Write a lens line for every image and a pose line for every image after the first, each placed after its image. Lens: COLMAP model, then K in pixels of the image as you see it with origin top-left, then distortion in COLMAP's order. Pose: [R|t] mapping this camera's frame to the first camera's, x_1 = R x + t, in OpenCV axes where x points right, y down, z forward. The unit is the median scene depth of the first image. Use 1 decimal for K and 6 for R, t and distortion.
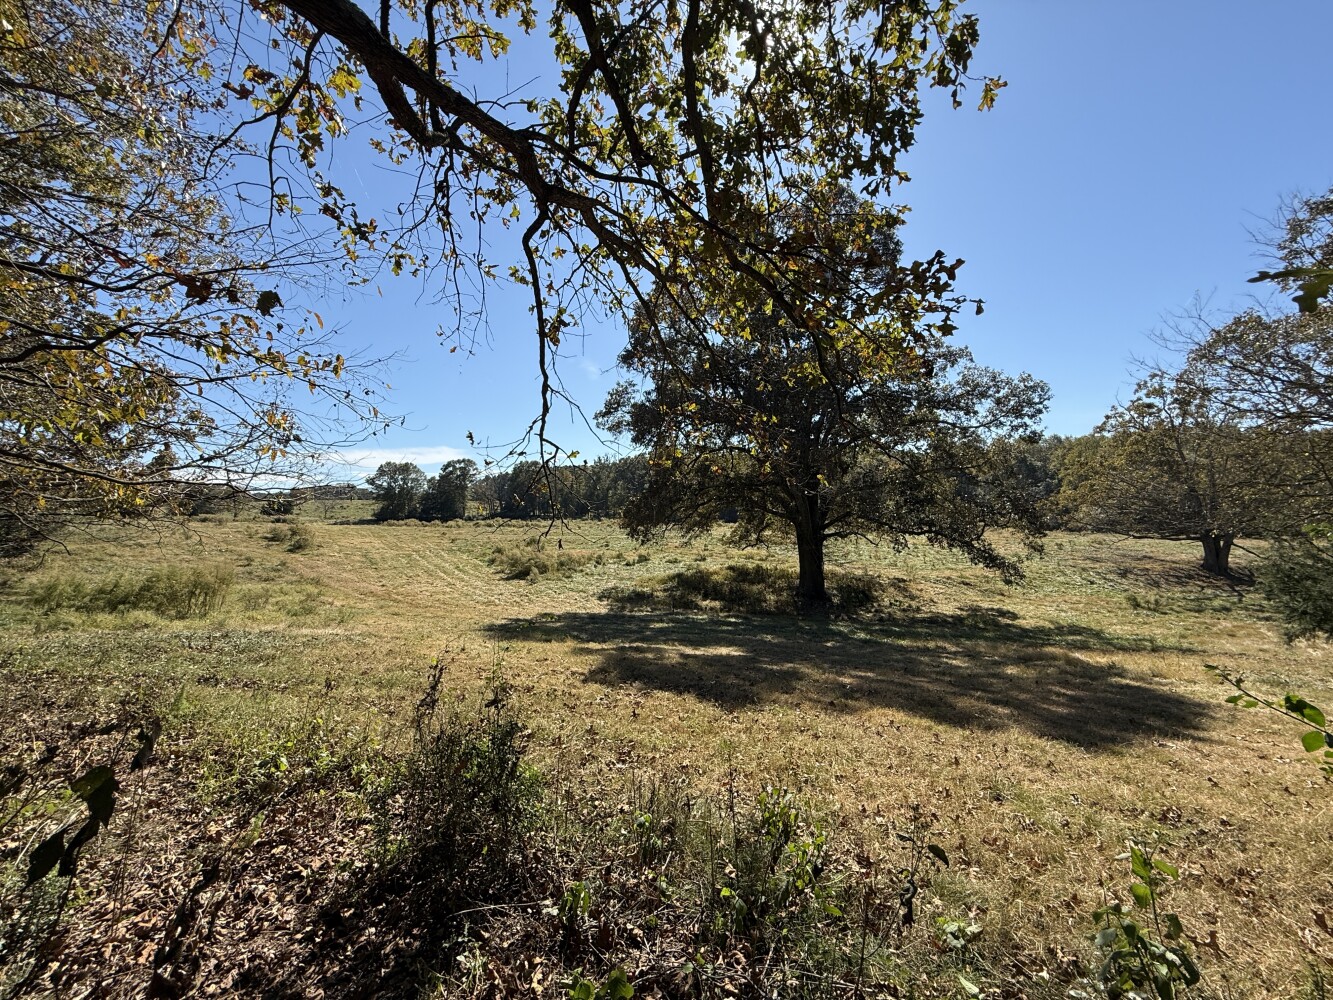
lens RADIAL K [[529.9, 0, 664.3], [0, 529.9, 503.6], [0, 0, 1]] dist [0.001895, 0.000476]
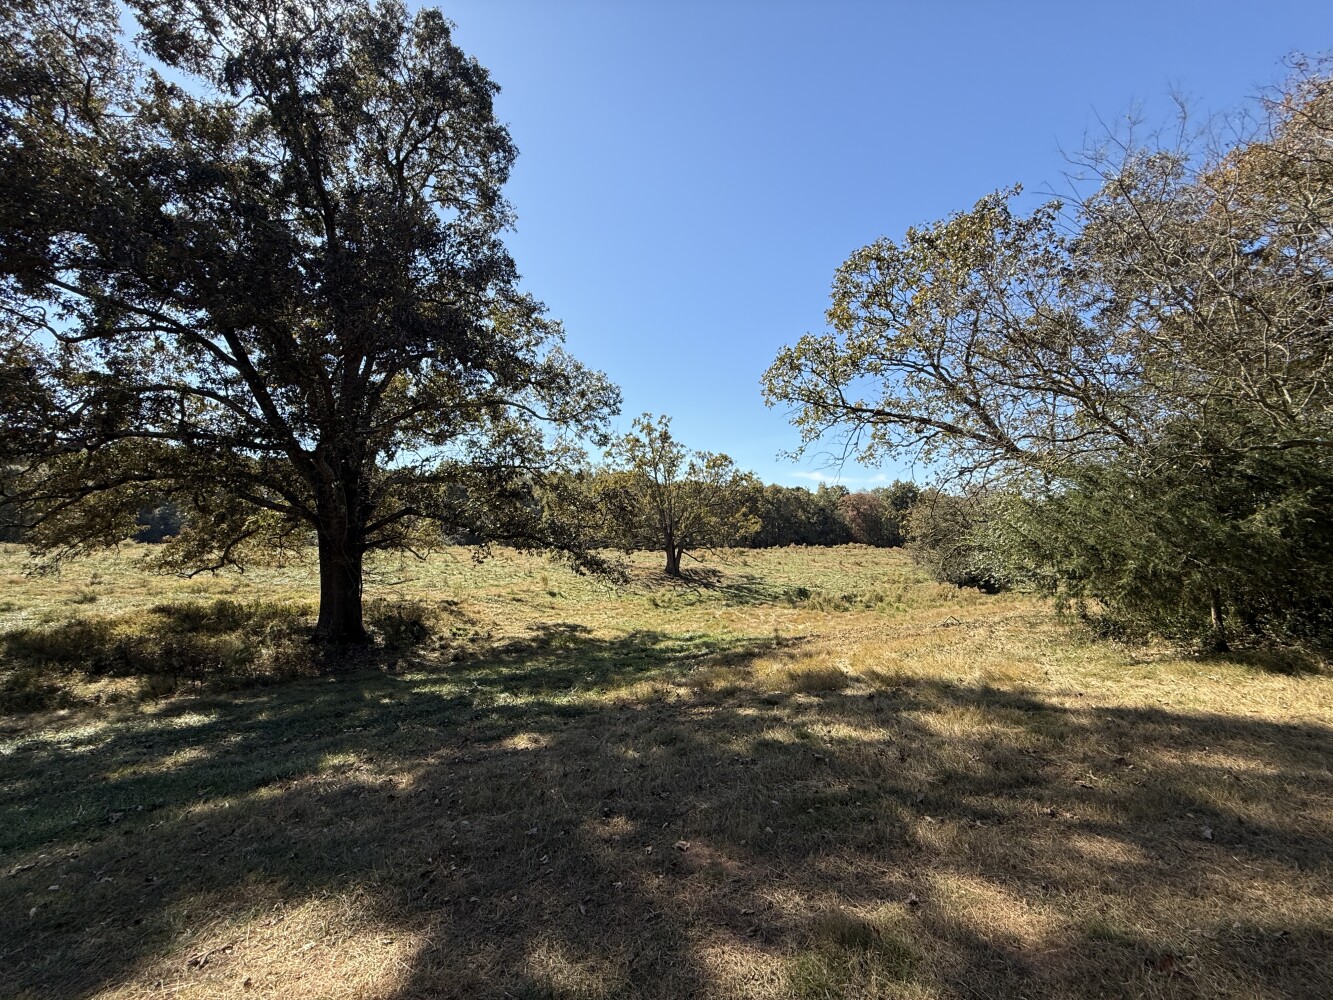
lens RADIAL K [[529.9, 0, 664.3], [0, 529.9, 503.6], [0, 0, 1]] dist [0.001895, 0.000476]
pose [[0.620468, 0.054188, 0.782357, 0.009275], [-0.016753, 0.998298, -0.055859, 0.031276], [-0.784053, 0.021552, 0.620320, 0.228845]]
